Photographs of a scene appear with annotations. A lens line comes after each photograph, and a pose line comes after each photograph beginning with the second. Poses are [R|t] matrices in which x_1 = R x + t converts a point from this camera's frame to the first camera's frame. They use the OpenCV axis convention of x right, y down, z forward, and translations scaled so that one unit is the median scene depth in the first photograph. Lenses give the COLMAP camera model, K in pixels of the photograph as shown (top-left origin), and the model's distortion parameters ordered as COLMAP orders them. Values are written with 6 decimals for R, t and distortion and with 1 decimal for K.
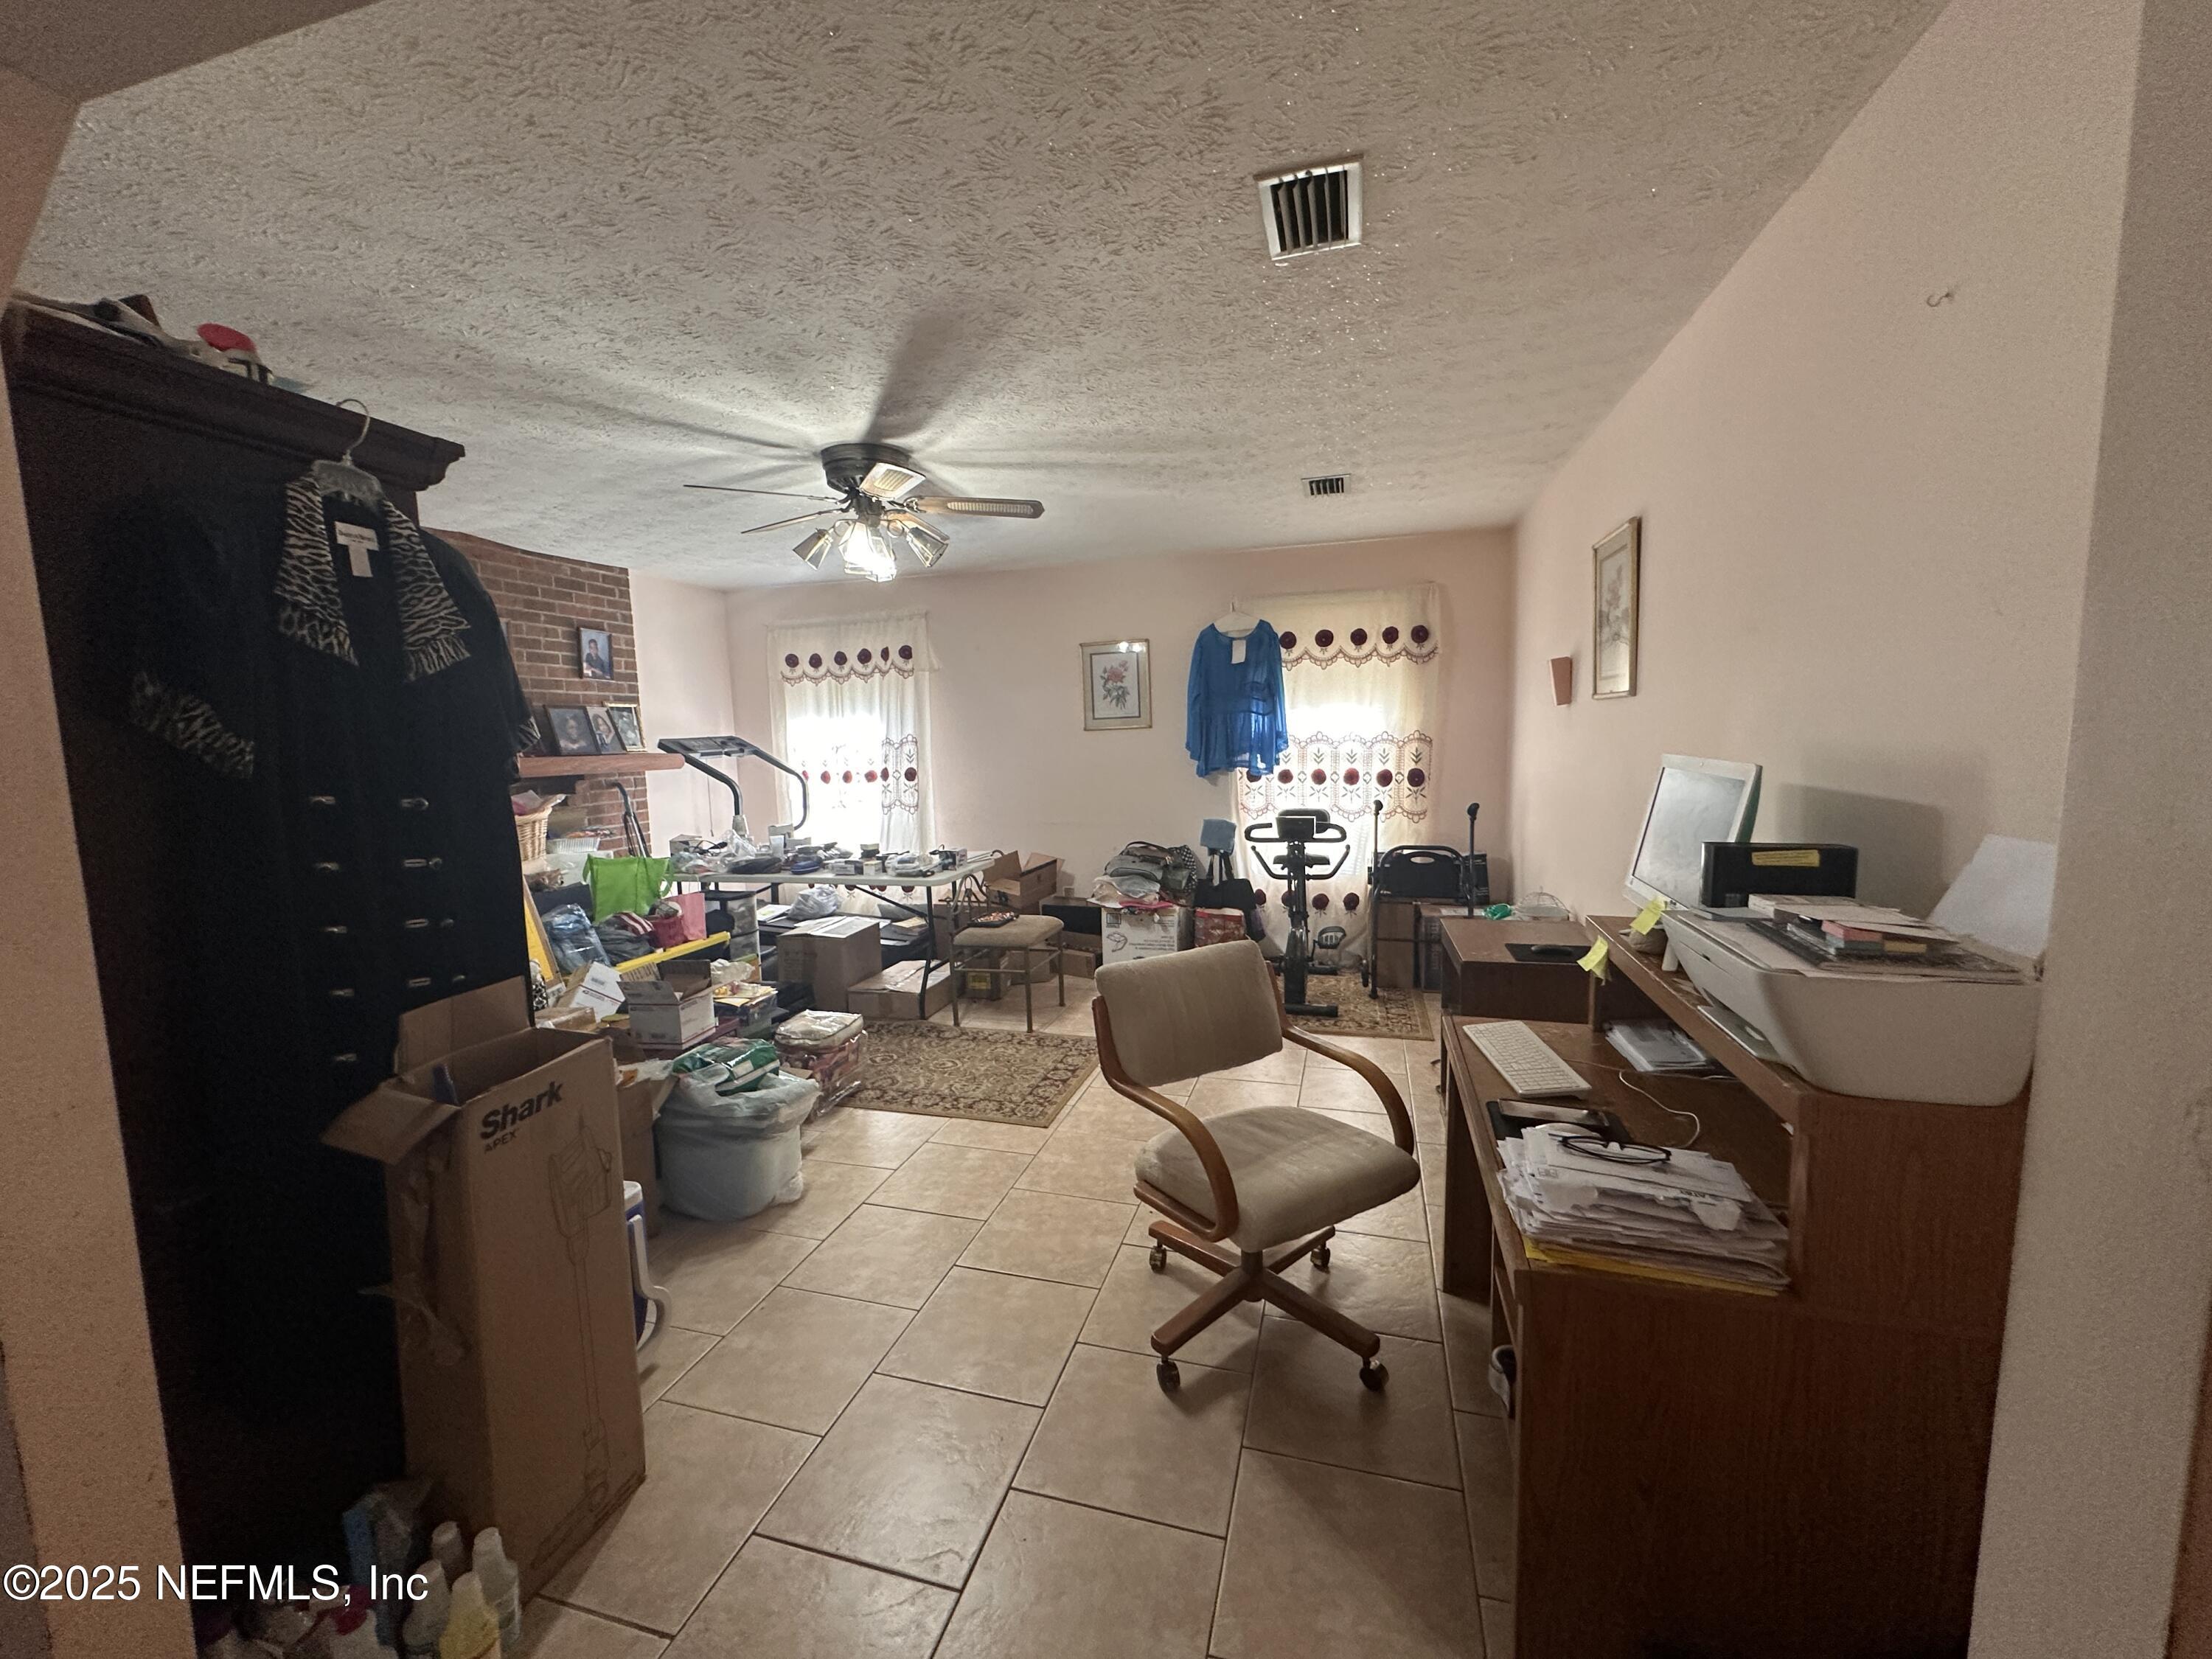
lens RADIAL K [[881.9, 0, 1100.9], [0, 881.9, 829.0], [0, 0, 1]] dist [-0.000365, 0.000153]
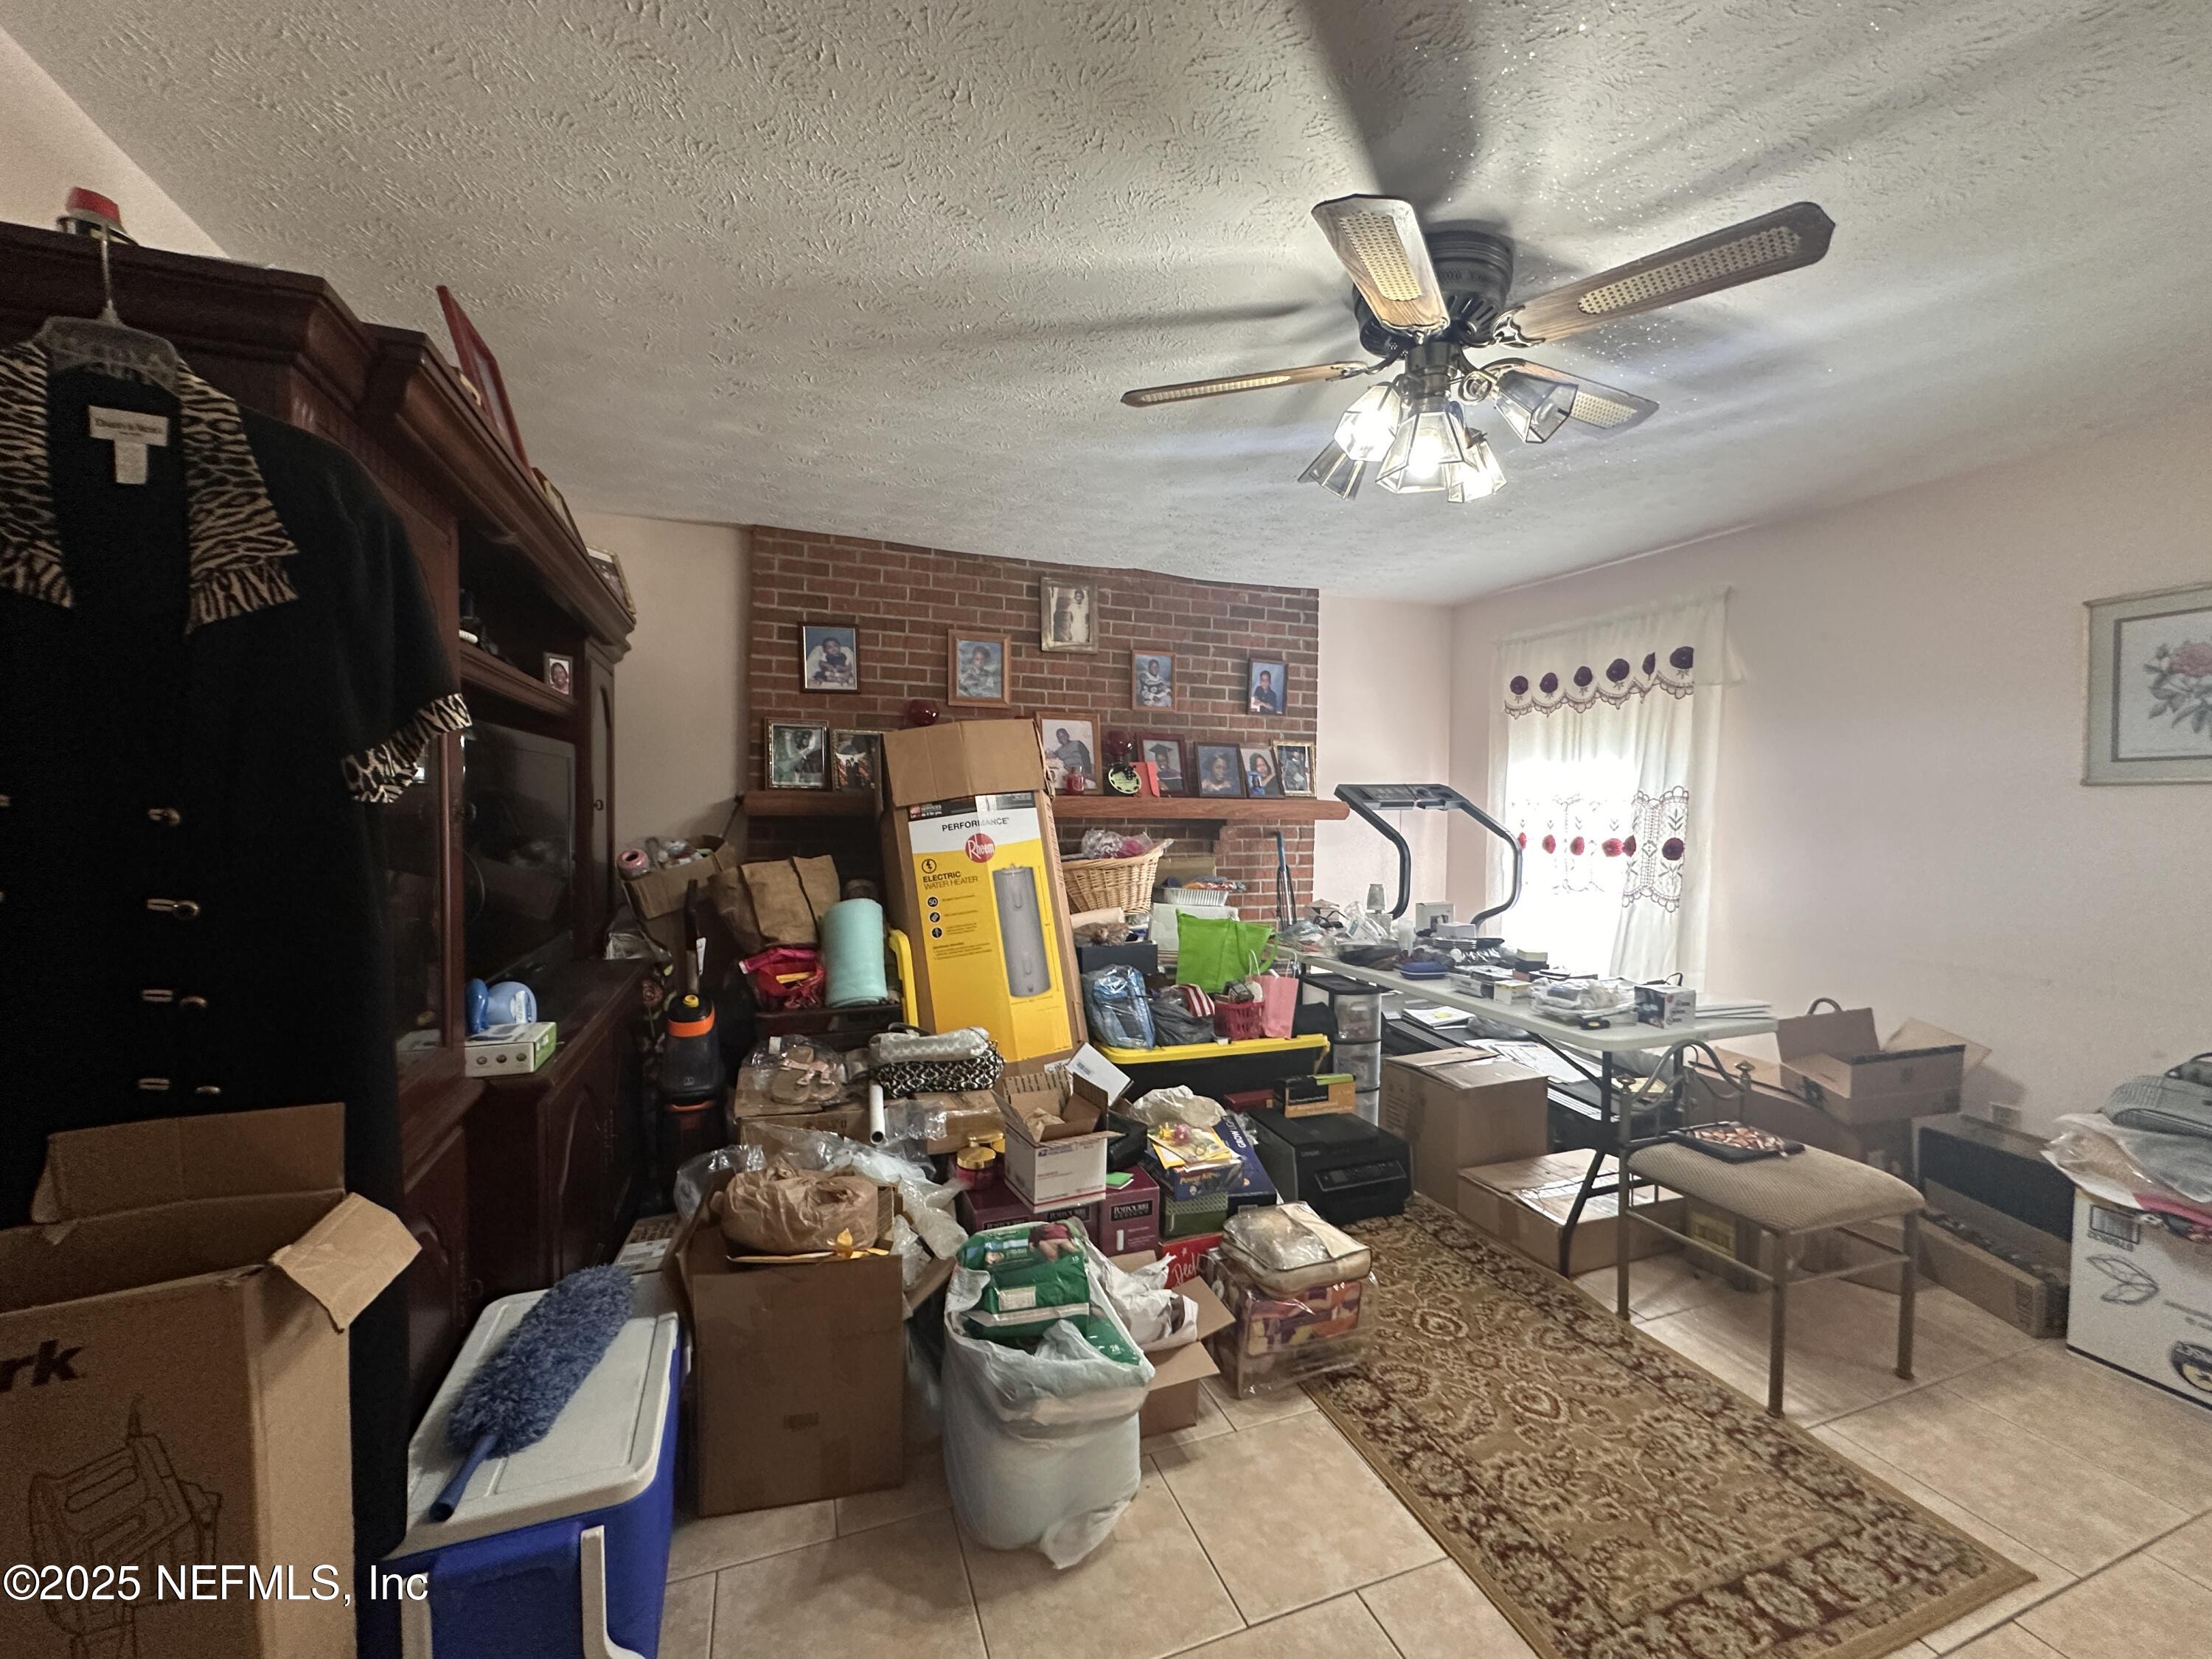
lens RADIAL K [[881.9, 0, 1100.9], [0, 881.9, 829.0], [0, 0, 1]] dist [-0.000365, 0.000153]
pose [[0.596287, 0.061042, -0.800447, 0.054504], [-0.114130, 0.993423, -0.009263, -0.029022], [0.794617, 0.096878, 0.599332, 0.360013]]
